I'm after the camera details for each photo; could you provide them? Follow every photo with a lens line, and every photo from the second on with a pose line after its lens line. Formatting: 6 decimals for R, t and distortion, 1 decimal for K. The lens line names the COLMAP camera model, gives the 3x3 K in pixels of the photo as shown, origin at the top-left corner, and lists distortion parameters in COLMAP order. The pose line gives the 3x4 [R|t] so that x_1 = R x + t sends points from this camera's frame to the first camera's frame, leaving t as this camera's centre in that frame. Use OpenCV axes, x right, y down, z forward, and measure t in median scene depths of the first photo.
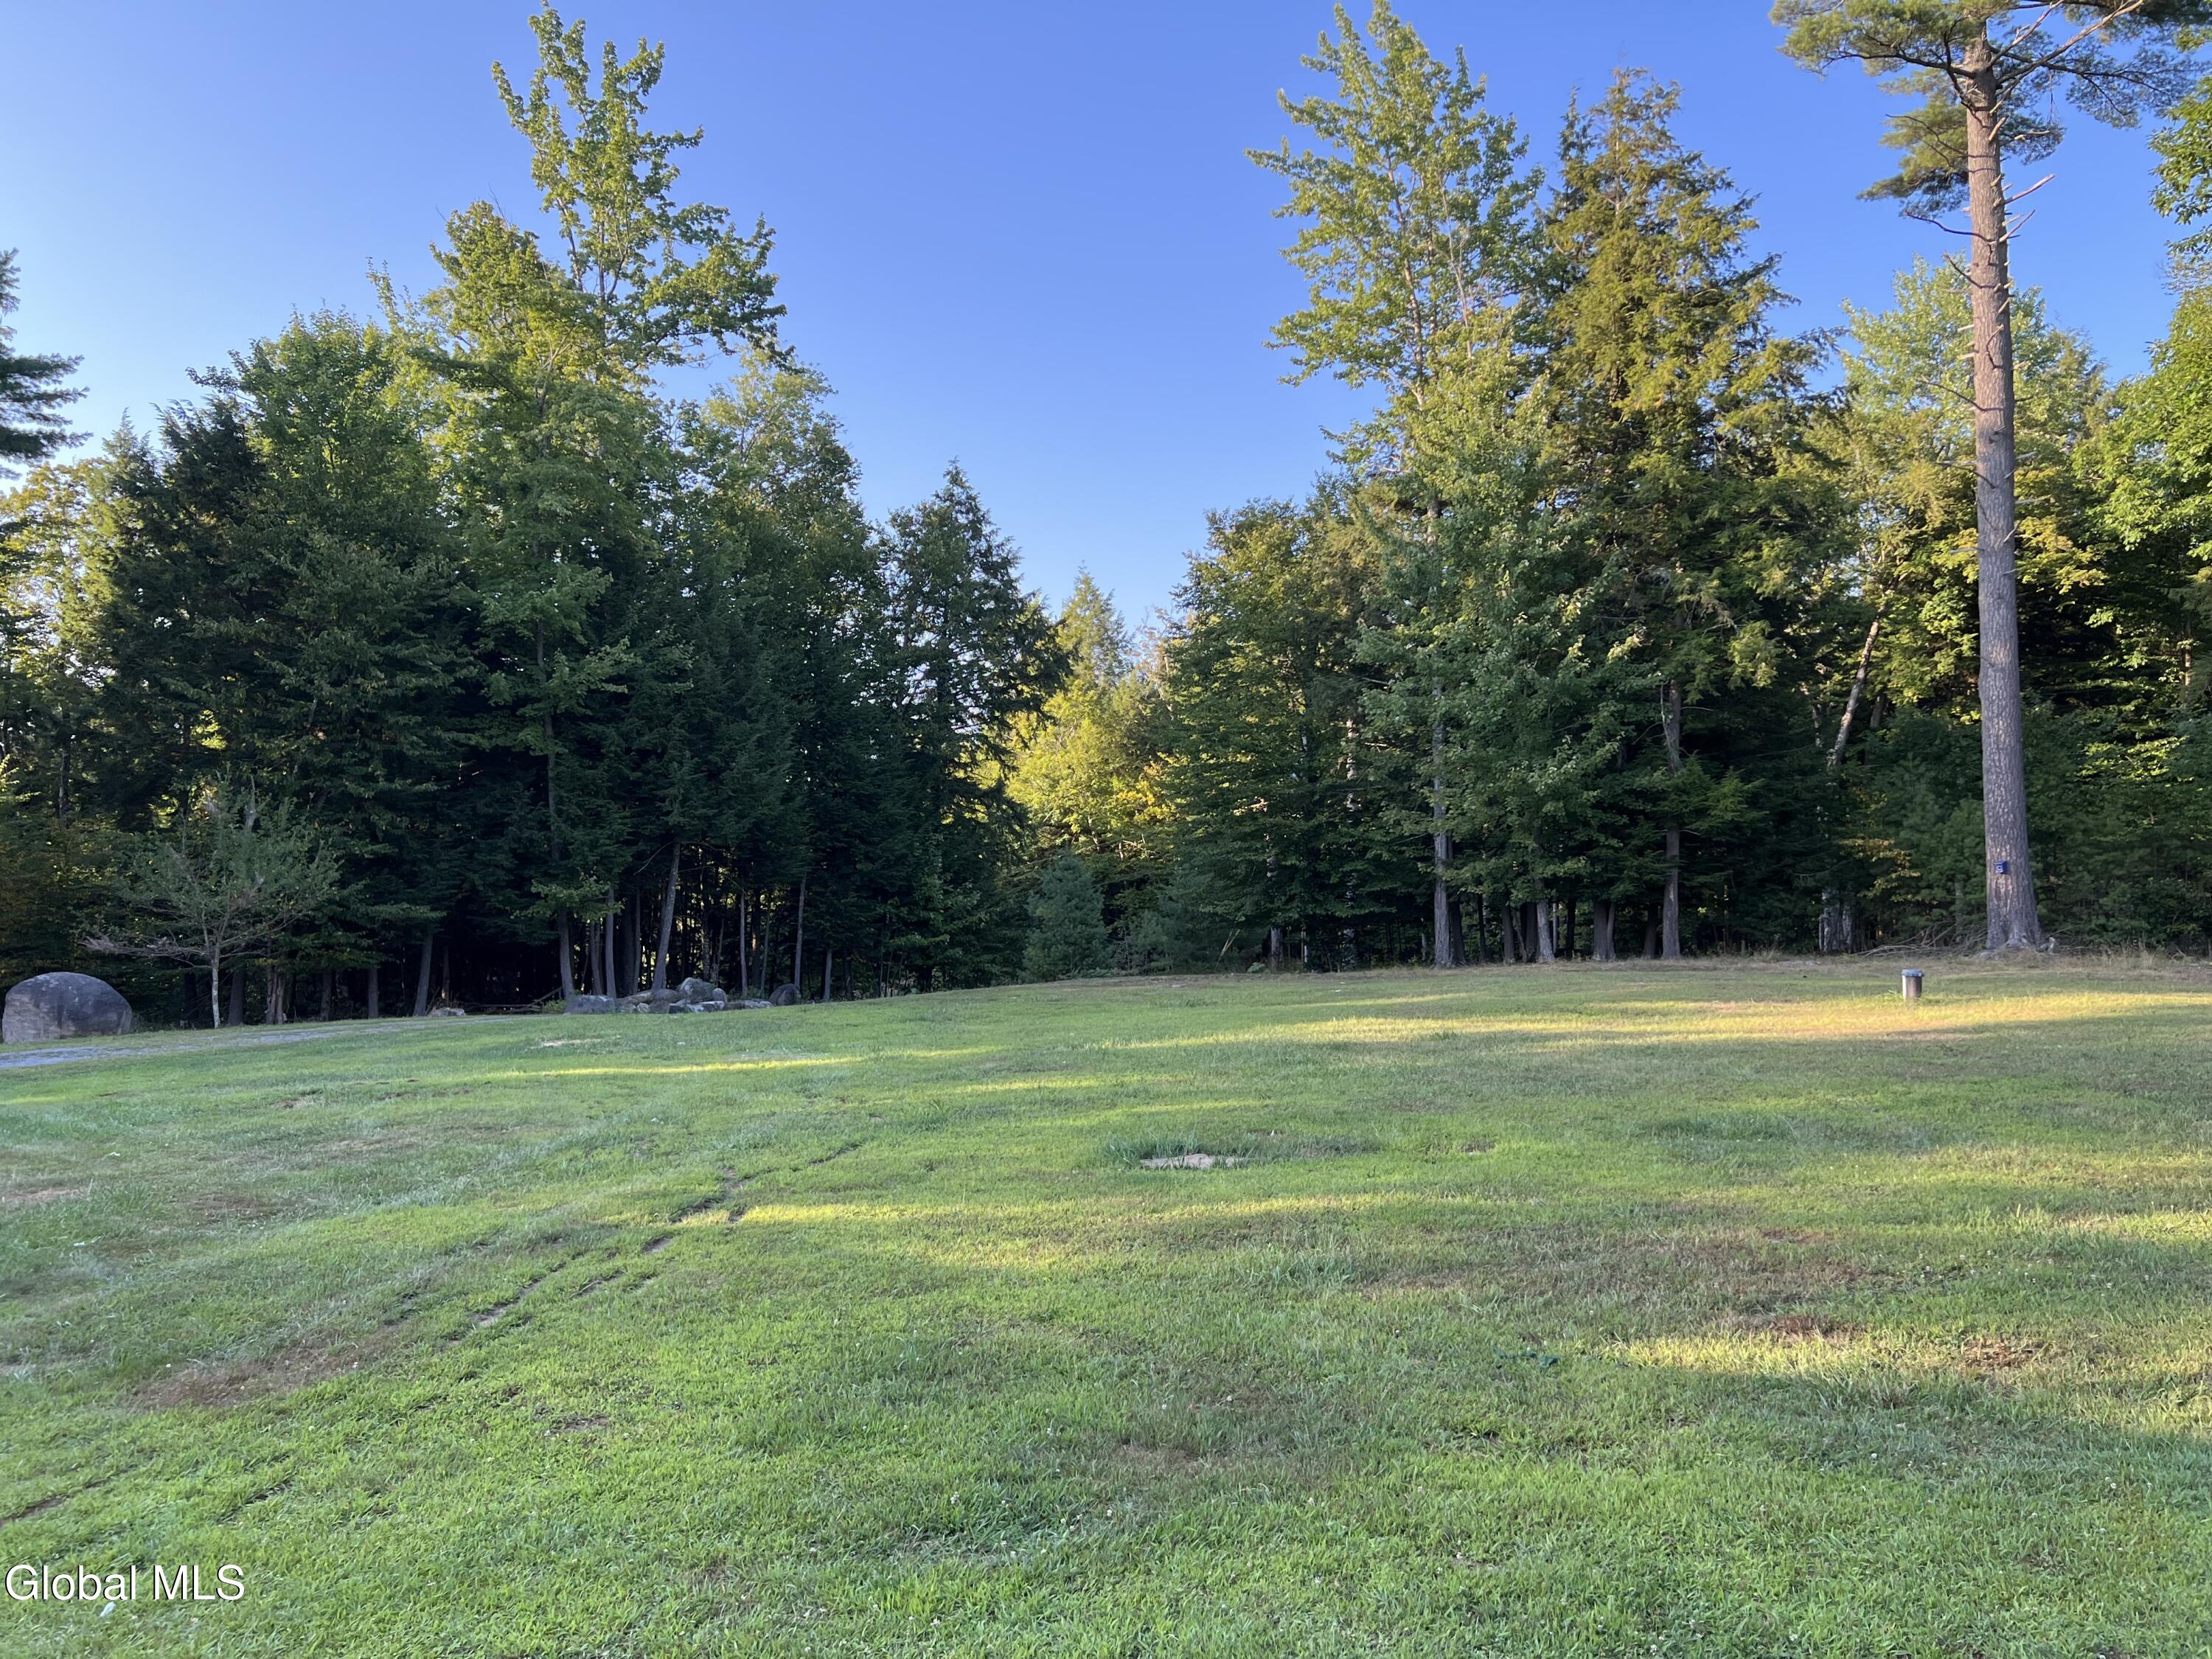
lens RADIAL K [[1654.2, 0, 1130.4], [0, 1654.2, 807.3], [0, 0, 1]] dist [0.065402, -0.076122]
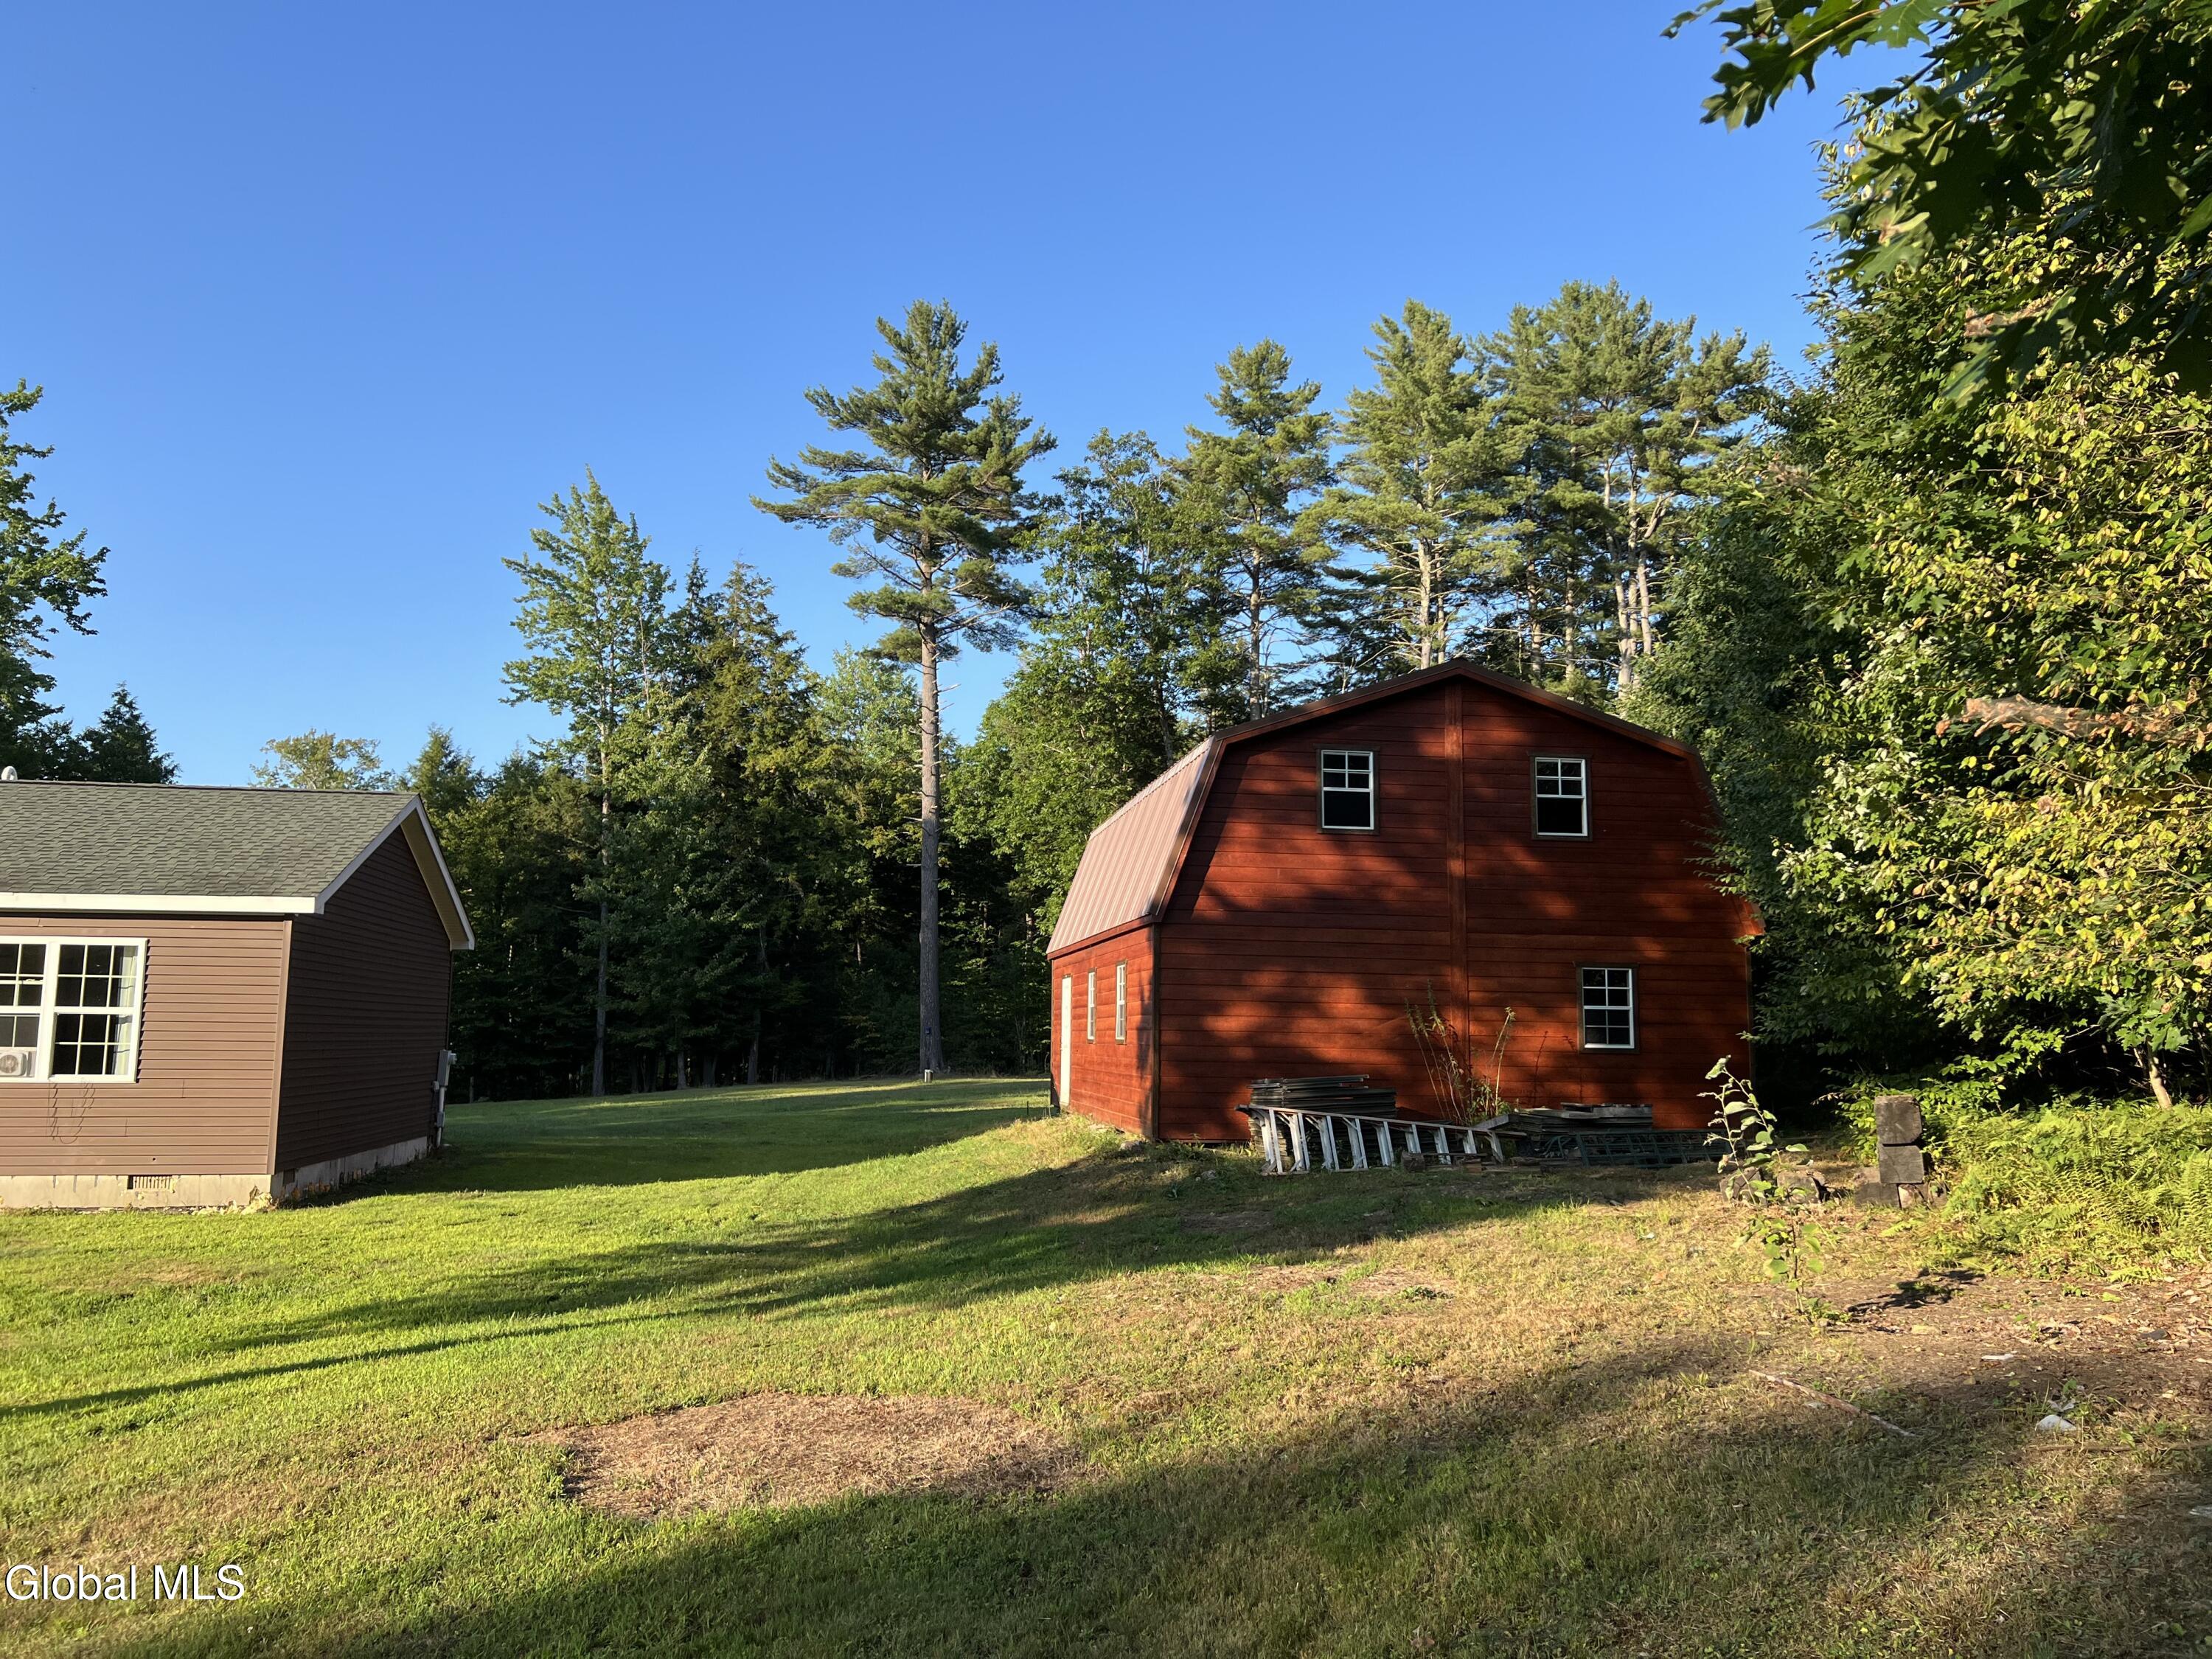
lens RADIAL K [[1654.2, 0, 1095.0], [0, 1654.2, 831.9], [0, 0, 1]] dist [0.065402, -0.076122]
pose [[0.788971, 0.084215, 0.608632, -0.392302], [-0.025606, 0.994208, -0.104374, 0.001160], [-0.613897, 0.066764, 0.786558, -0.492968]]
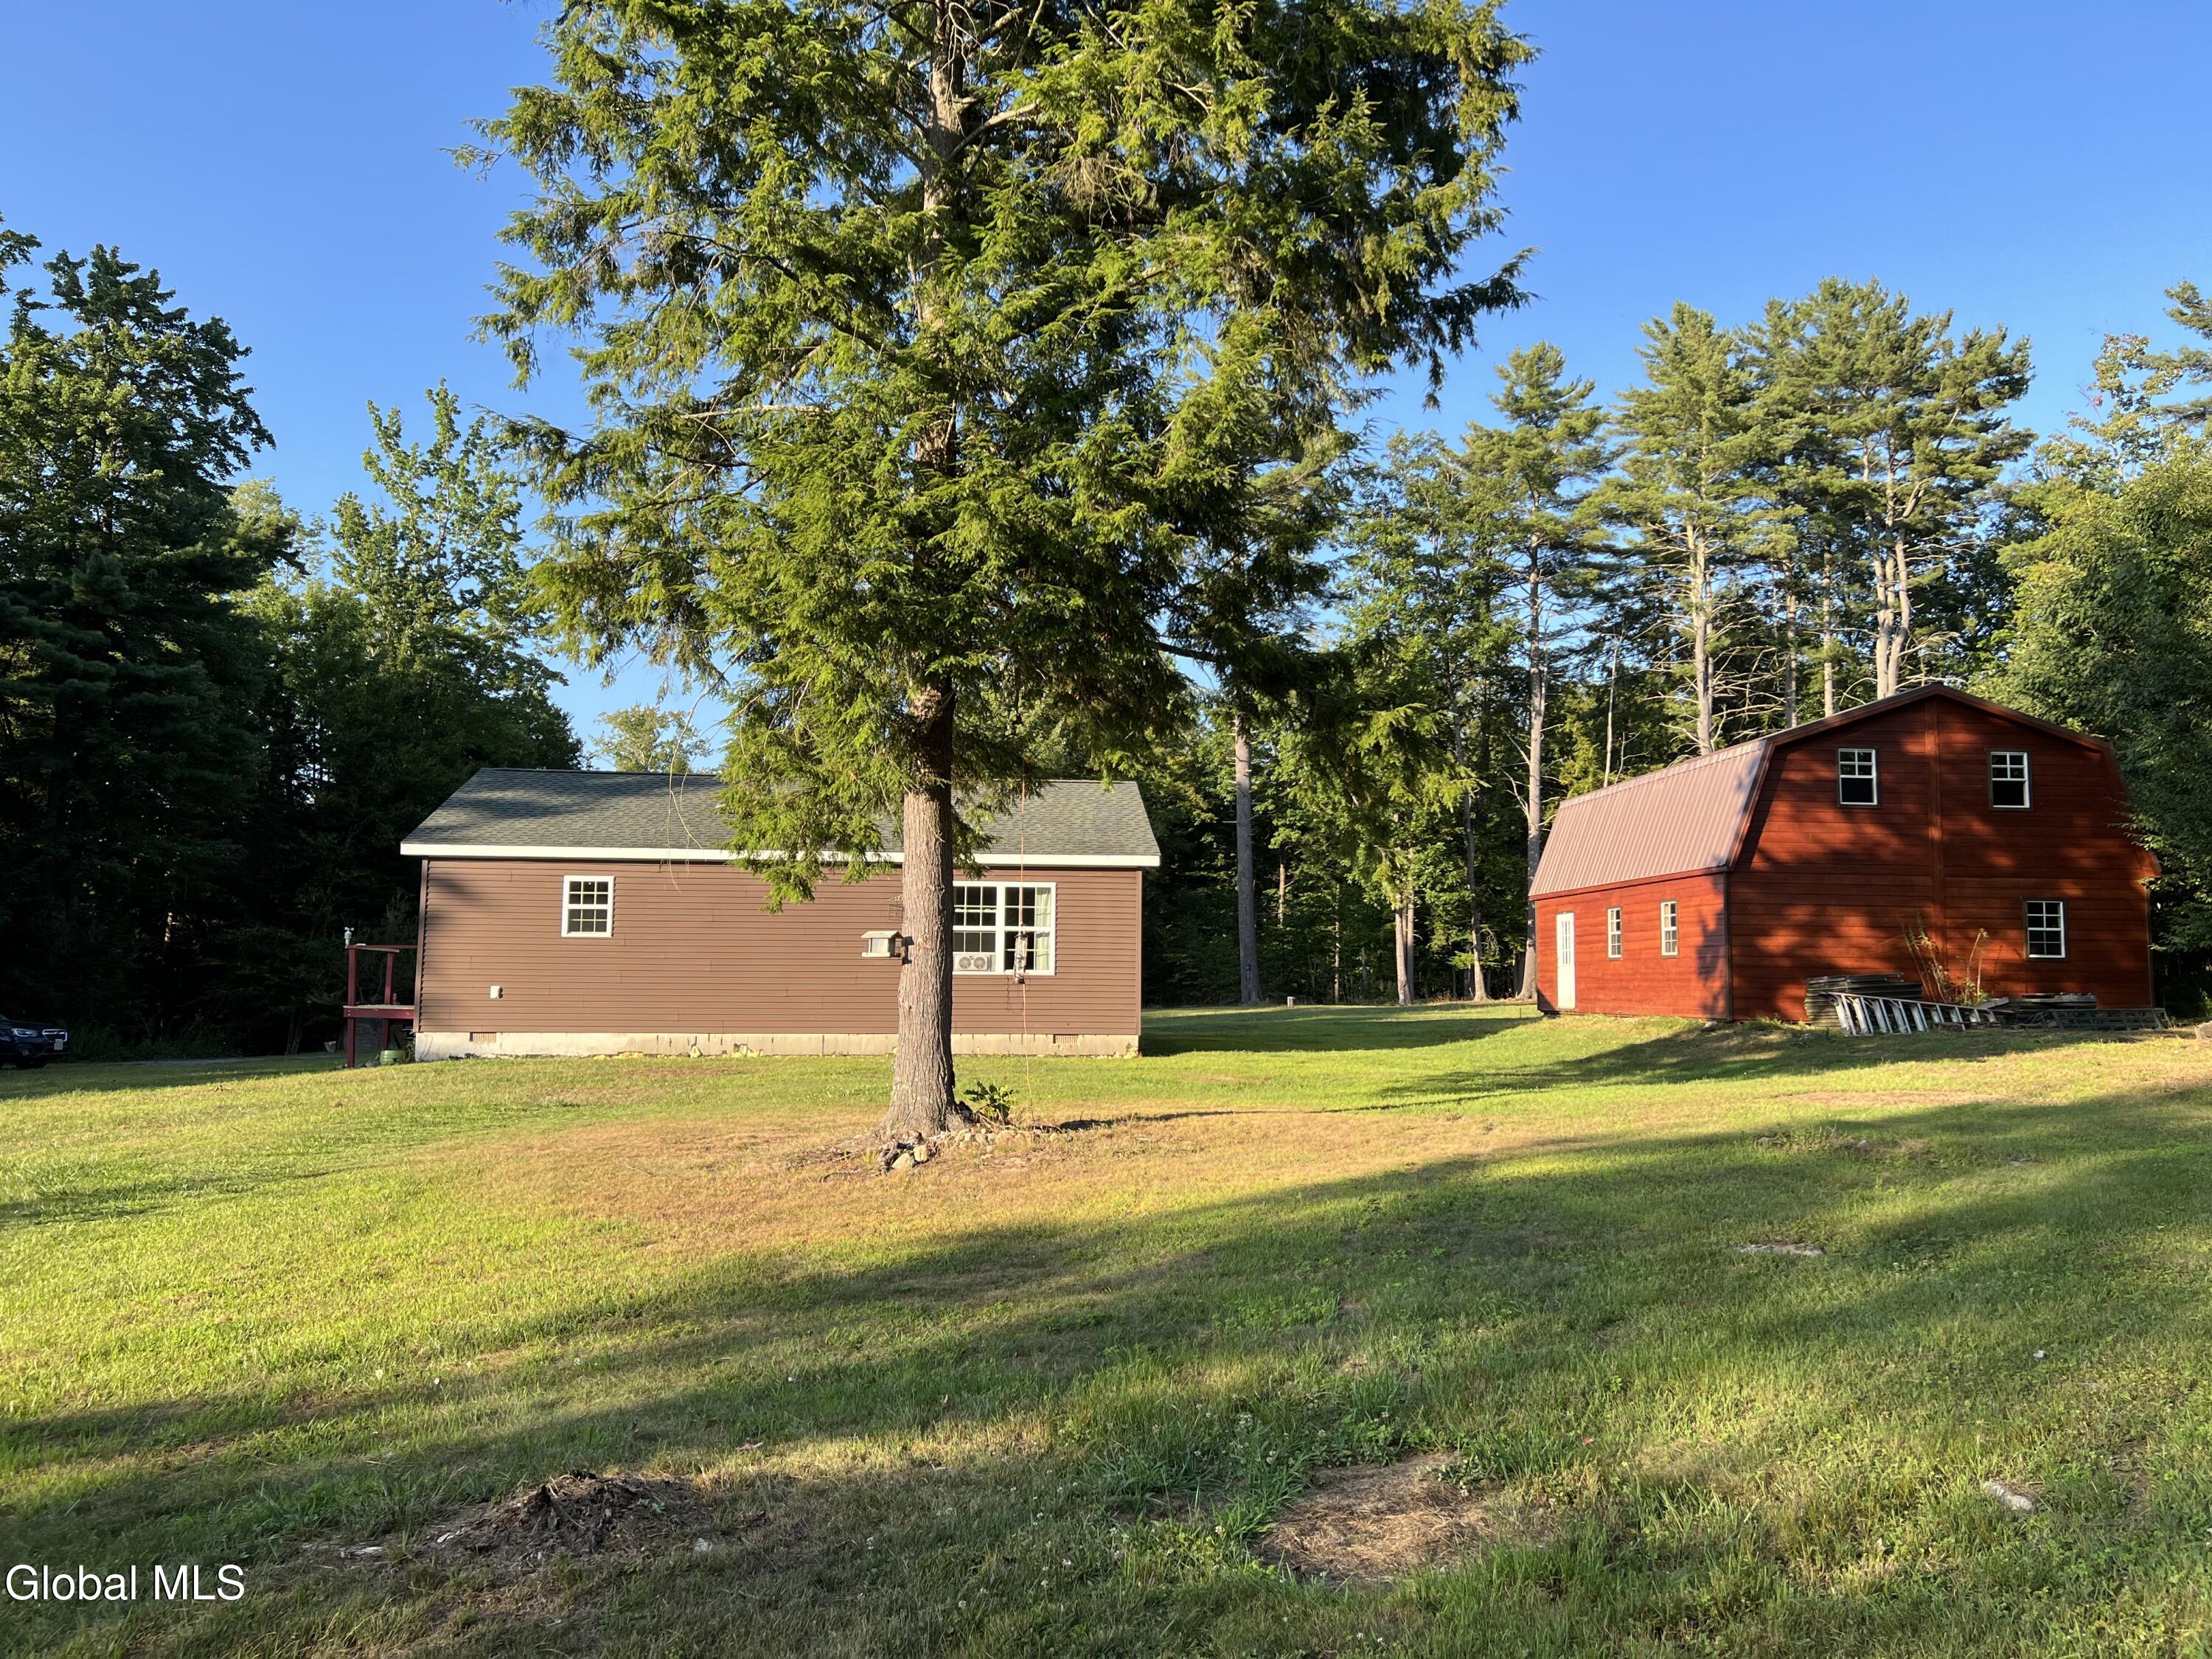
lens RADIAL K [[1654.2, 0, 1098.0], [0, 1654.2, 823.4], [0, 0, 1]] dist [0.065402, -0.076122]
pose [[0.835890, 0.062533, 0.545323, -0.649861], [-0.024286, 0.996730, -0.077071, 0.015037], [-0.548359, 0.051179, 0.834675, -0.556521]]
